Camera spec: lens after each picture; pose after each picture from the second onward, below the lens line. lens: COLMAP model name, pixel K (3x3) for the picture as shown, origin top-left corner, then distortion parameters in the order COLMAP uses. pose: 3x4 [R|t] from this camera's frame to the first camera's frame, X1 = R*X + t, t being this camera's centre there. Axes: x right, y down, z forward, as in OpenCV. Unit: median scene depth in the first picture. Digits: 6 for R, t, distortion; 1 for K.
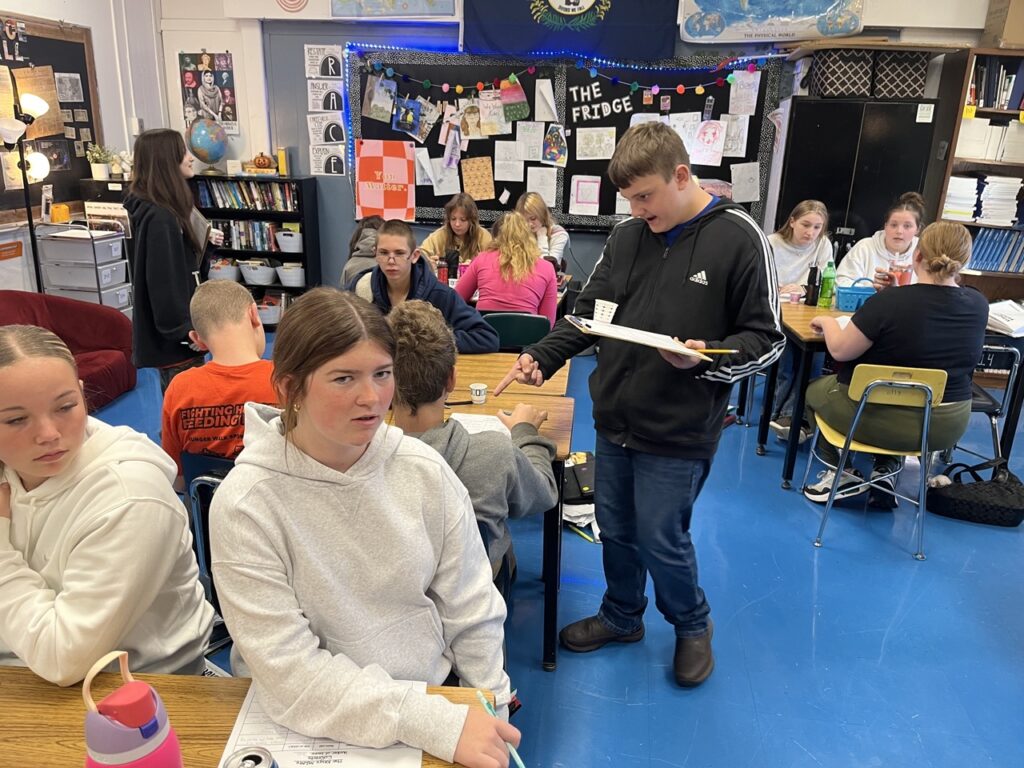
lens RADIAL K [[837.5, 0, 512.0], [0, 837.5, 384.0], [0, 0, 1]] dist [0.171695, -0.220408]
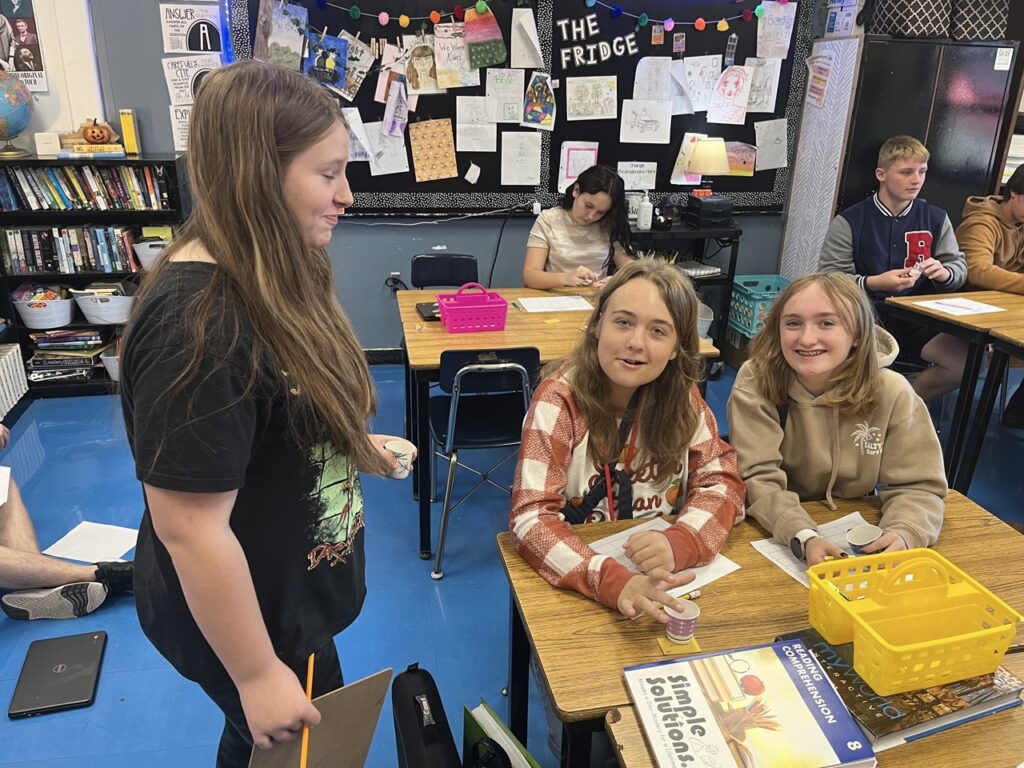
lens RADIAL K [[837.5, 0, 512.0], [0, 837.5, 384.0], [0, 0, 1]] dist [0.171695, -0.220408]
pose [[0.946403, -0.118906, 0.300305, -0.222274], [0.096893, 0.991466, 0.087218, -0.104083], [-0.308113, -0.053446, 0.949847, 0.289630]]
